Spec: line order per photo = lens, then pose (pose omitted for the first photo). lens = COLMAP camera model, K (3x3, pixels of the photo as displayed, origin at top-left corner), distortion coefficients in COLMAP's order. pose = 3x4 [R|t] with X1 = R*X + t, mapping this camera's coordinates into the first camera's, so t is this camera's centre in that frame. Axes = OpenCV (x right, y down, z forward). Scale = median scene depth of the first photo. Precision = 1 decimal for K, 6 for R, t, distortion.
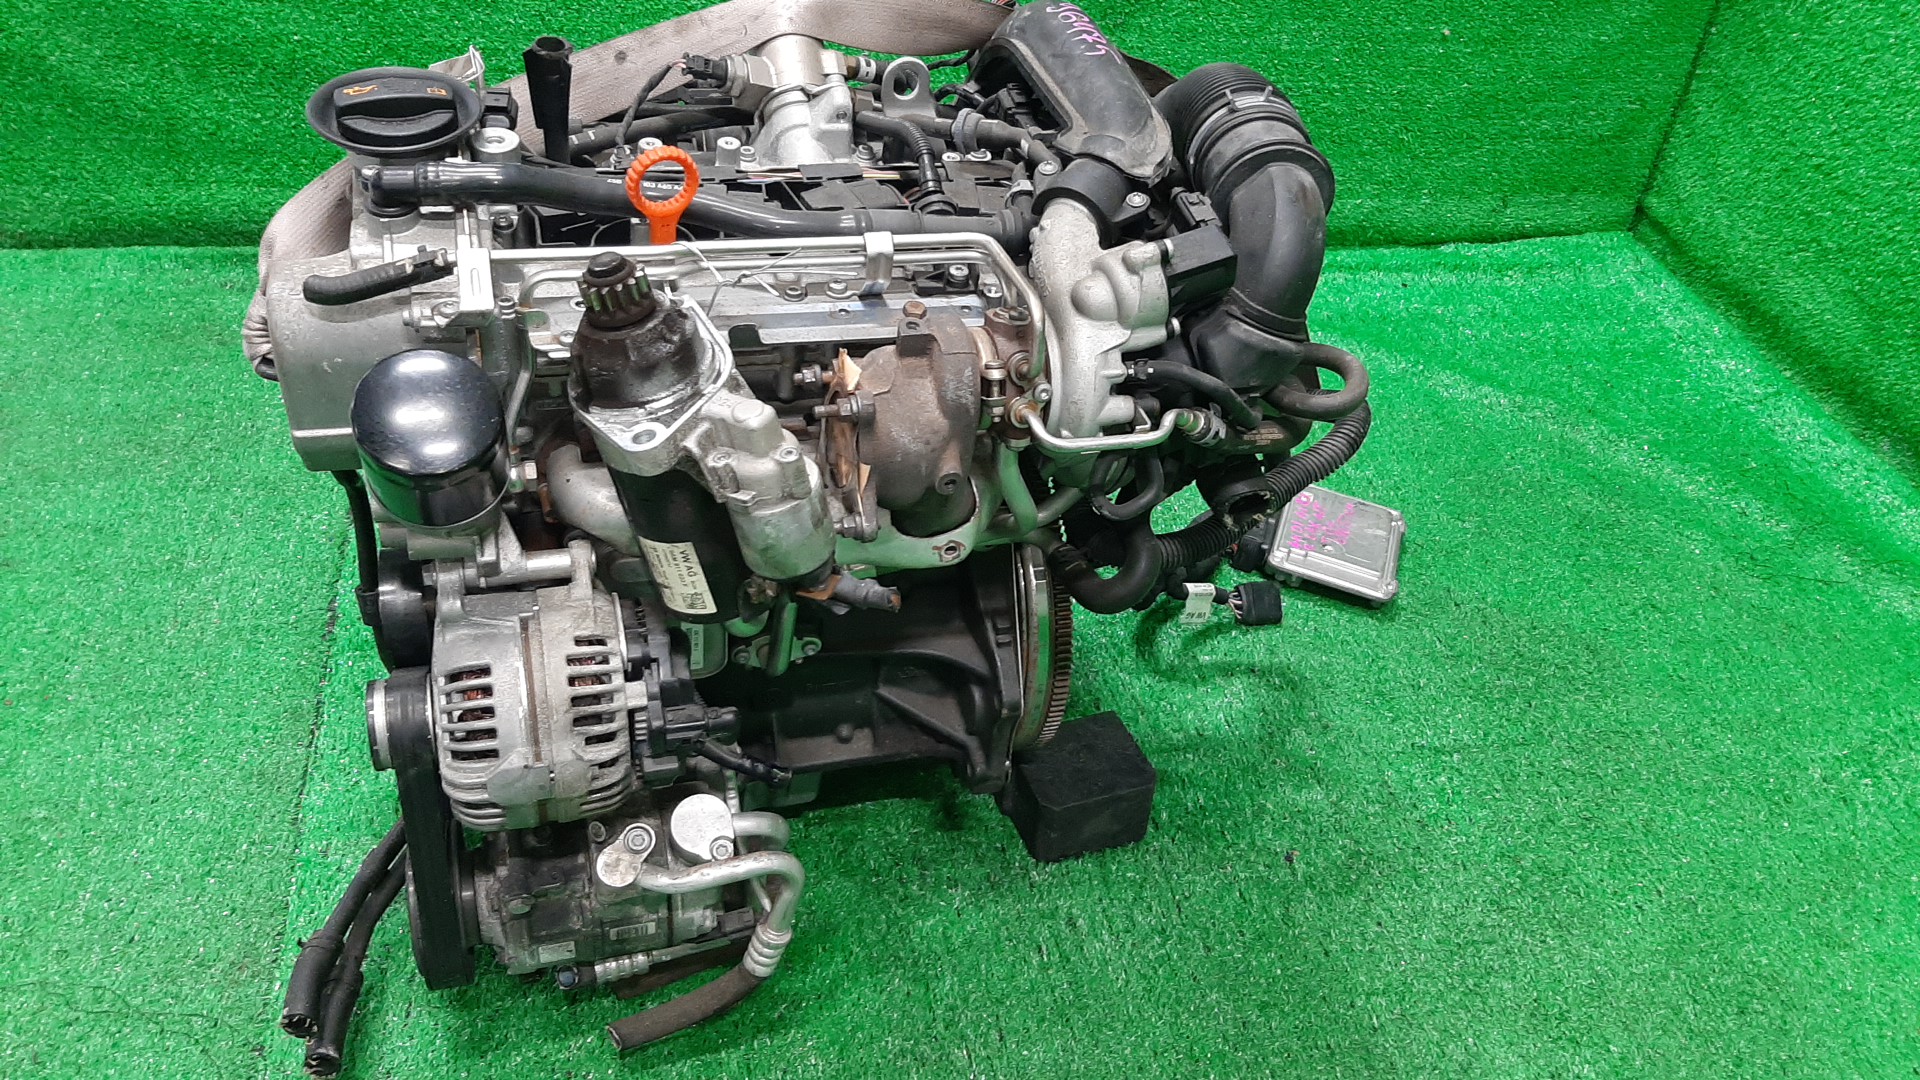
lens RADIAL K [[1603.5, 0, 960.0], [0, 1603.5, 540.0], [0, 0, 1]] dist [0.078171, -0.001584]
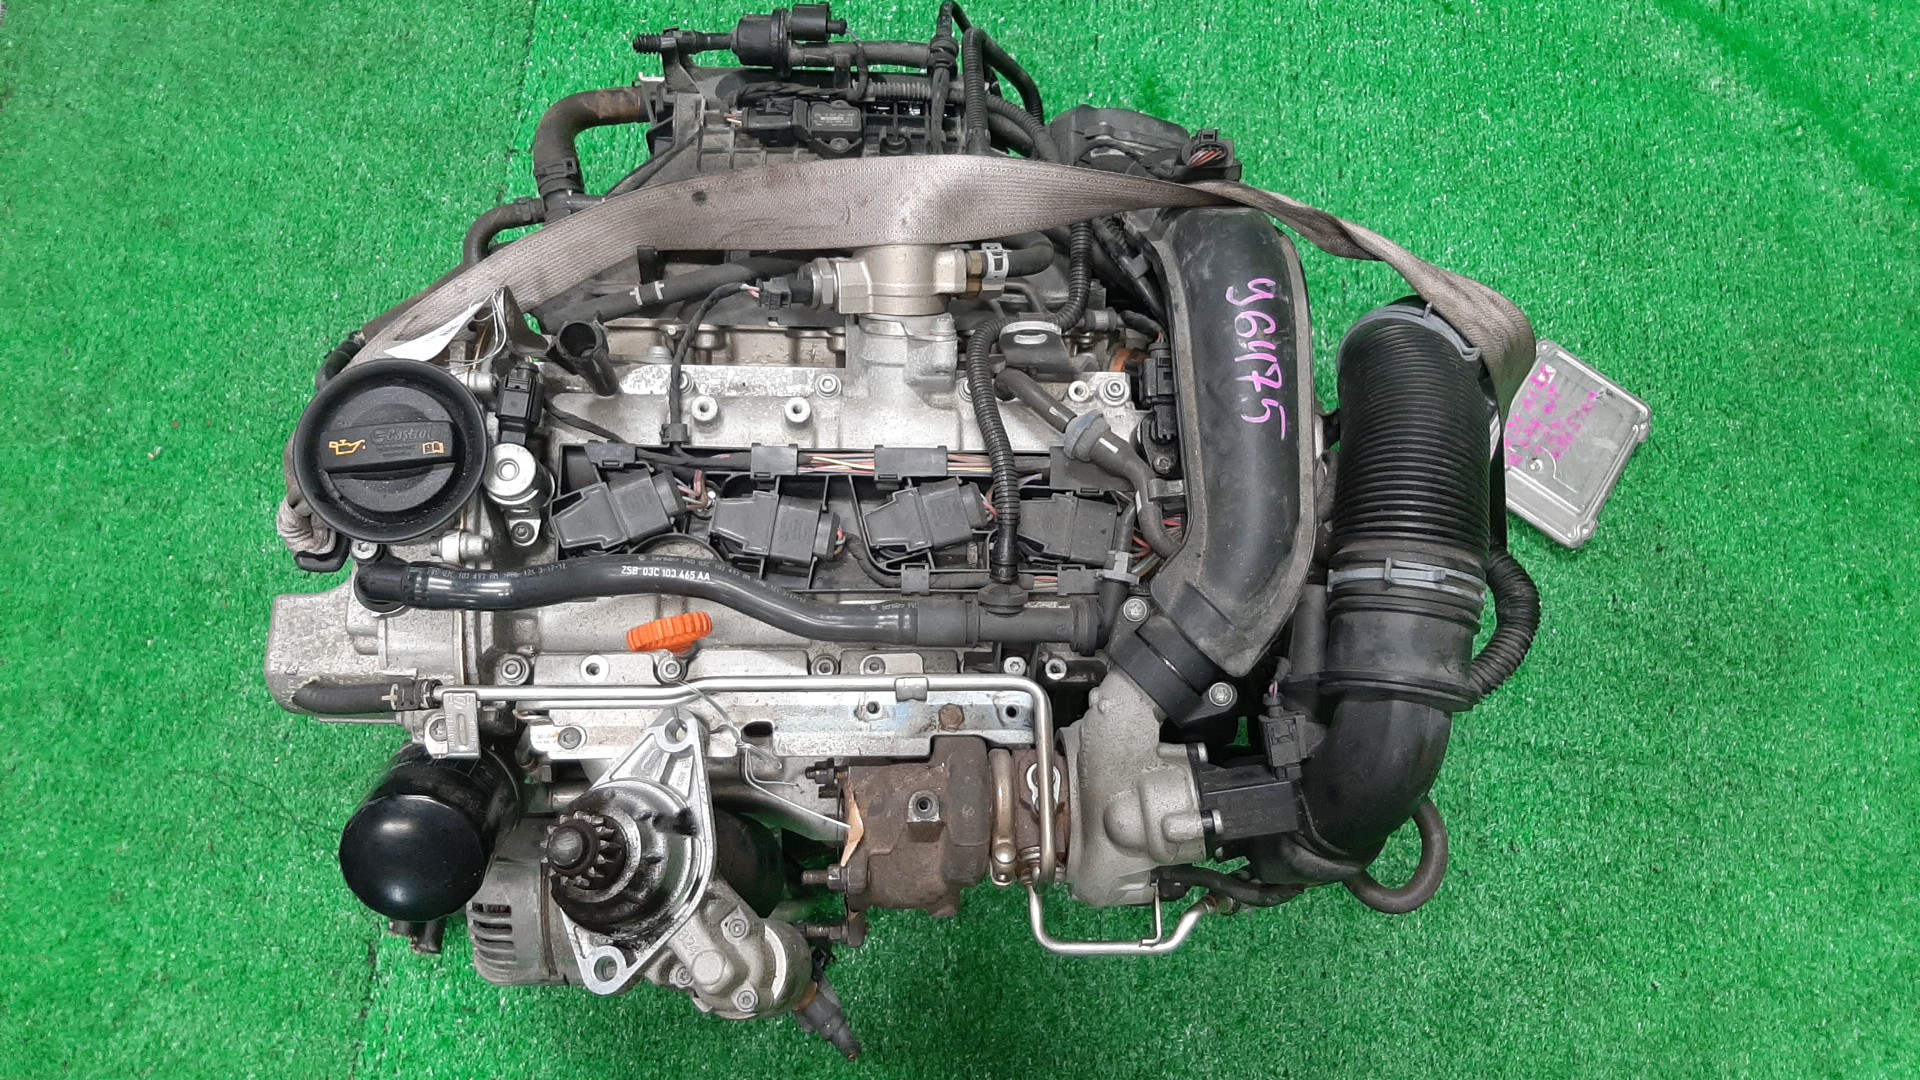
lens RADIAL K [[1603.5, 0, 960.0], [0, 1603.5, 540.0], [0, 0, 1]] dist [0.078171, -0.001584]
pose [[0.965442, 0.239603, -0.102526, 0.044433], [-0.134664, 0.795441, 0.590880, -0.754468], [0.223130, -0.556654, 0.800218, 0.338311]]
